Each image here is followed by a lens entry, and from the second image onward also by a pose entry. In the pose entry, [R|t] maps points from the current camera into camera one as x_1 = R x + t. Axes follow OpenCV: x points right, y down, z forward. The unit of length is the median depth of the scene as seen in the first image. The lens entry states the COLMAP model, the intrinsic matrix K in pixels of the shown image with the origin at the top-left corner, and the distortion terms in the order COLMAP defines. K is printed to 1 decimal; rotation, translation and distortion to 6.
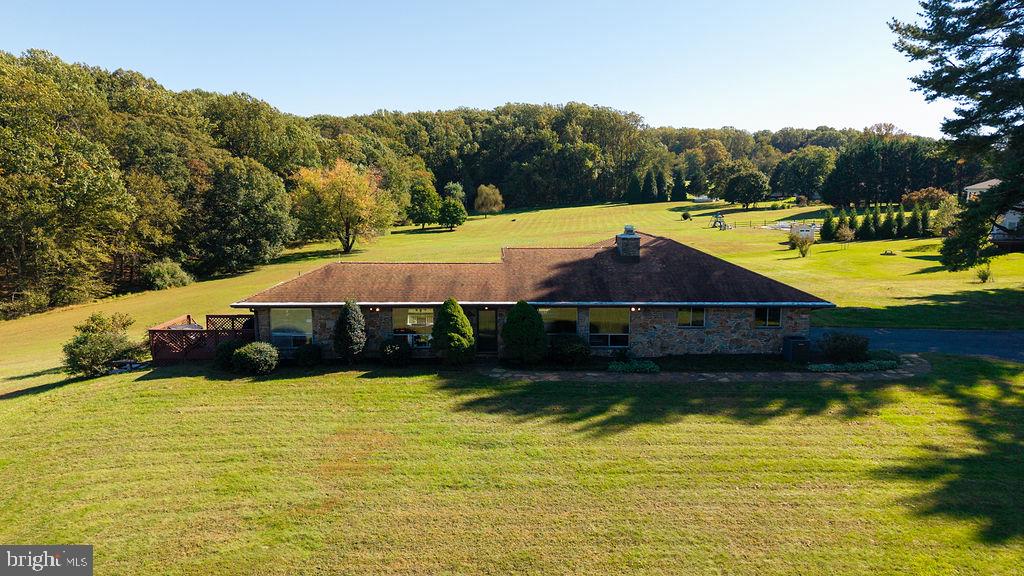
lens RADIAL K [[684.4, 0, 512.7], [0, 684.4, 290.4], [0, 0, 1]] dist [0.010213, -0.007084]
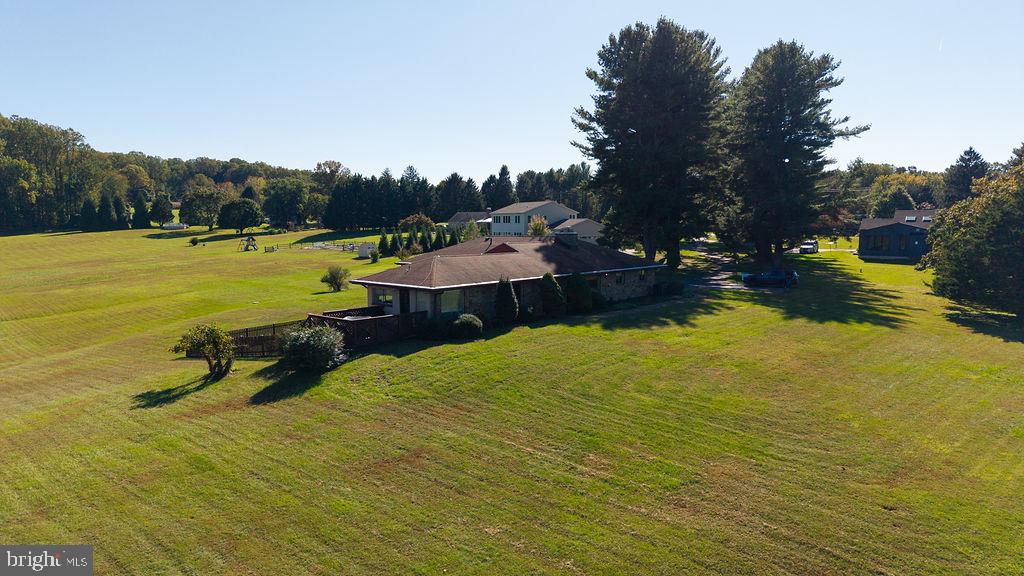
lens RADIAL K [[684.4, 0, 512.2], [0, 684.4, 283.6], [0, 0, 1]] dist [0.010213, -0.007084]
pose [[0.657444, -0.066265, 0.750584, -0.172457], [0.106482, 0.994299, -0.005488, 0.004980], [-0.745941, 0.083532, 0.660753, 0.012237]]
